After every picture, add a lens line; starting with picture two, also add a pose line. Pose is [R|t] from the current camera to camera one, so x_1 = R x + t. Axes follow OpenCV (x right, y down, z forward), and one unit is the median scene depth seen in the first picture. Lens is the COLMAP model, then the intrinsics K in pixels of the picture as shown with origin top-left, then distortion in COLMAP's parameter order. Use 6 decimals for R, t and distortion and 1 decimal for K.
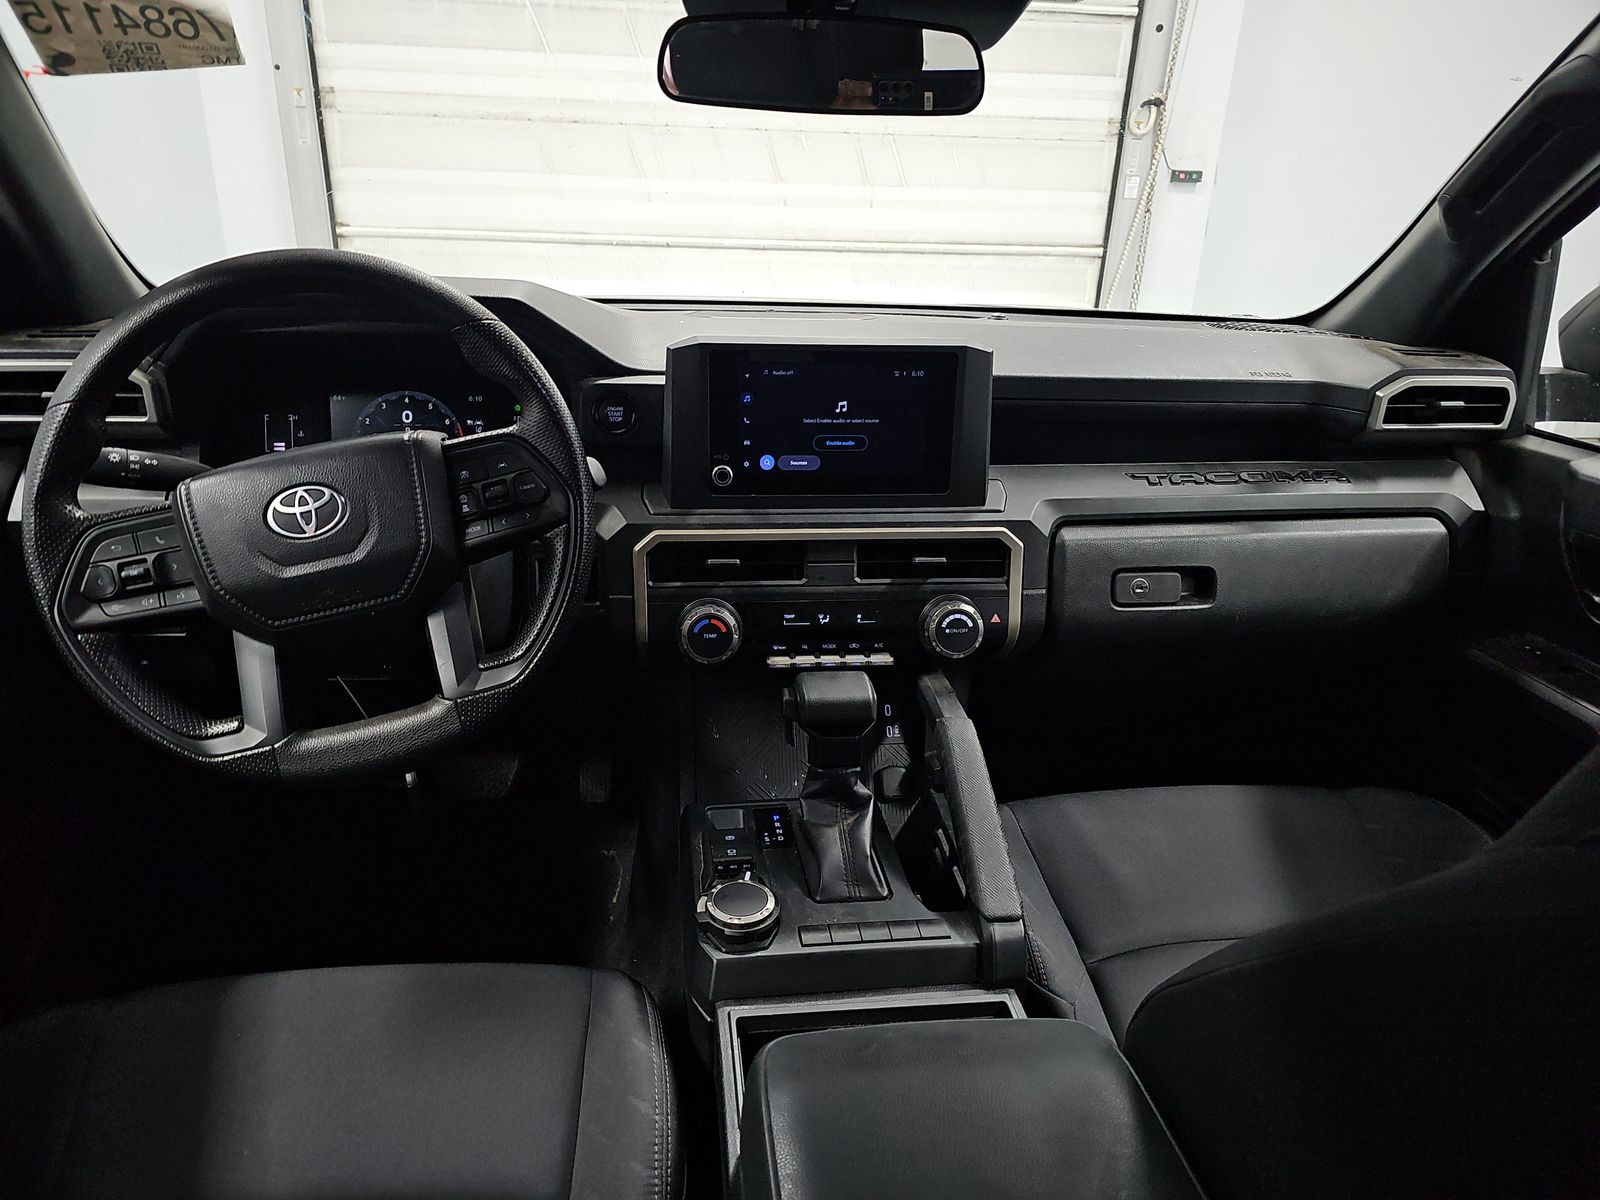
lens RADIAL K [[1059.3, 0, 788.4], [0, 1059.3, 600.6], [0, 0, 1]] dist [0.039257, -0.035368]
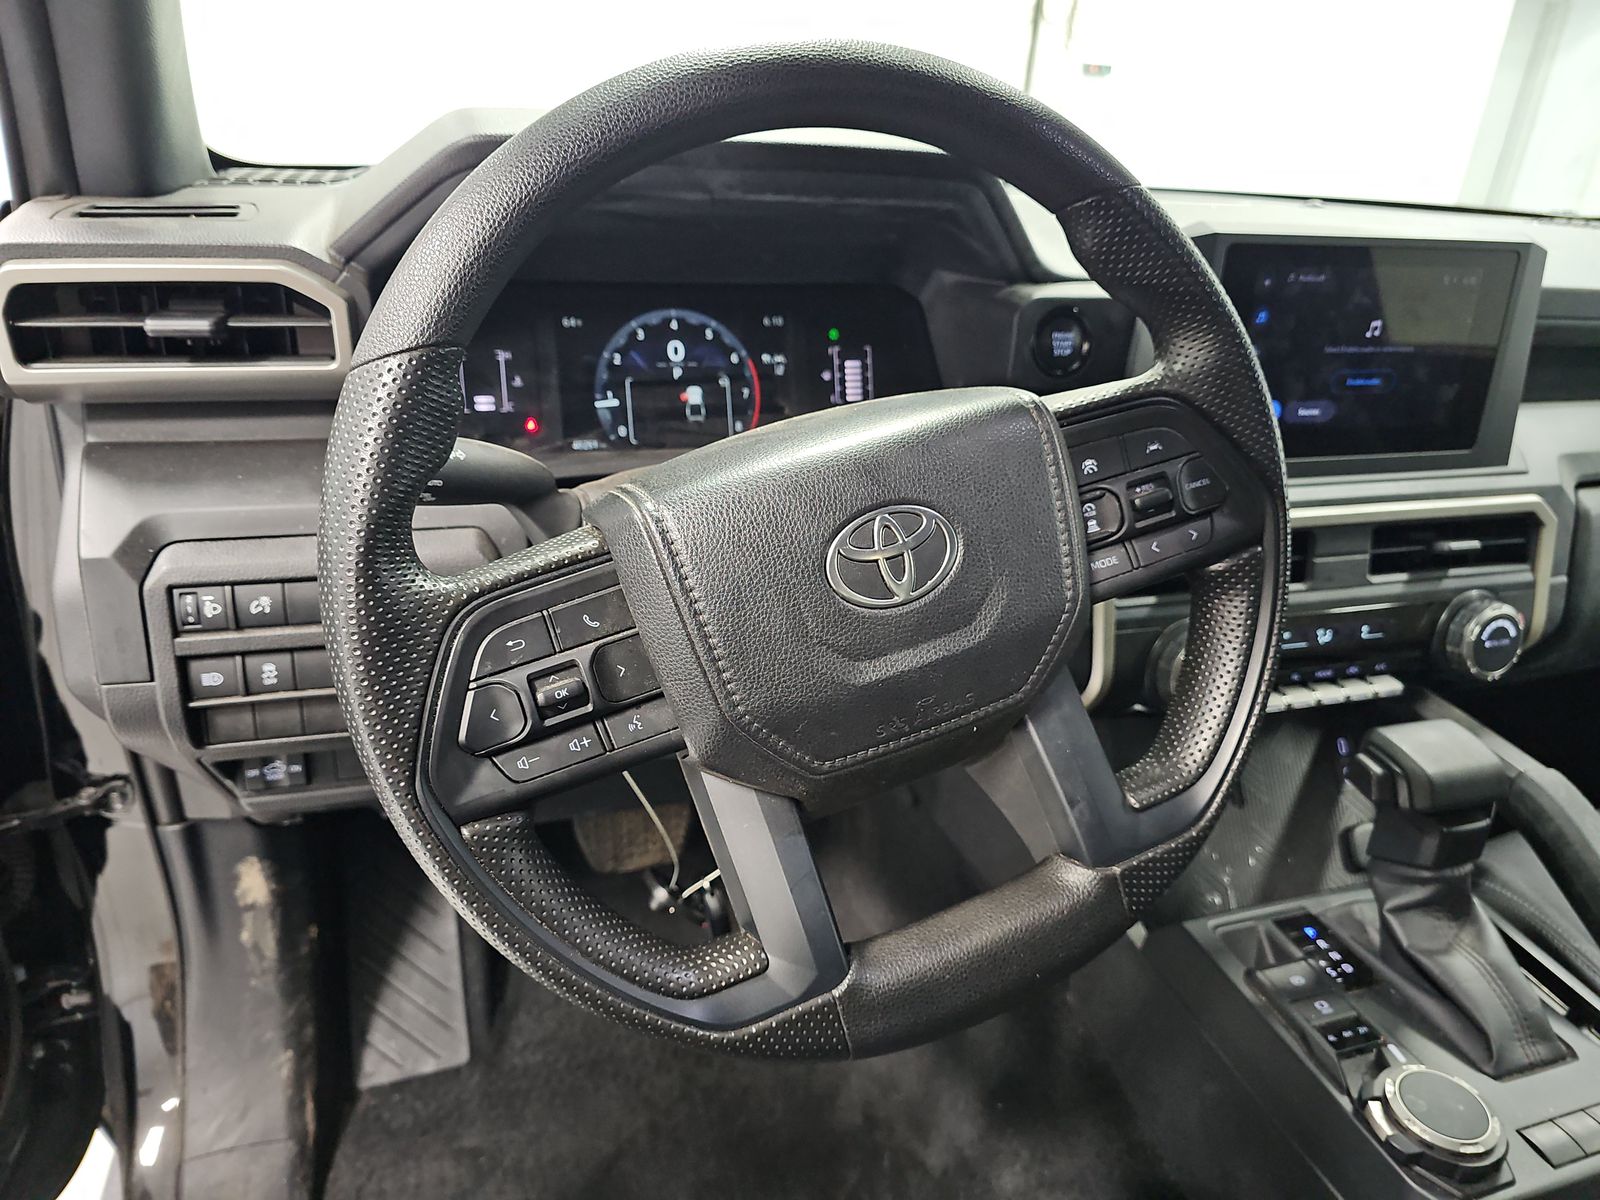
lens RADIAL K [[1078.0, 0, 800.0], [0, 1078.0, 600.0], [0, 0, 1]] dist [0.042227, -0.094861]
pose [[0.986225, -0.049982, 0.157678, -0.424482], [0.037701, 0.996086, 0.079942, -0.077167], [-0.161057, -0.072896, 0.984249, 0.356086]]
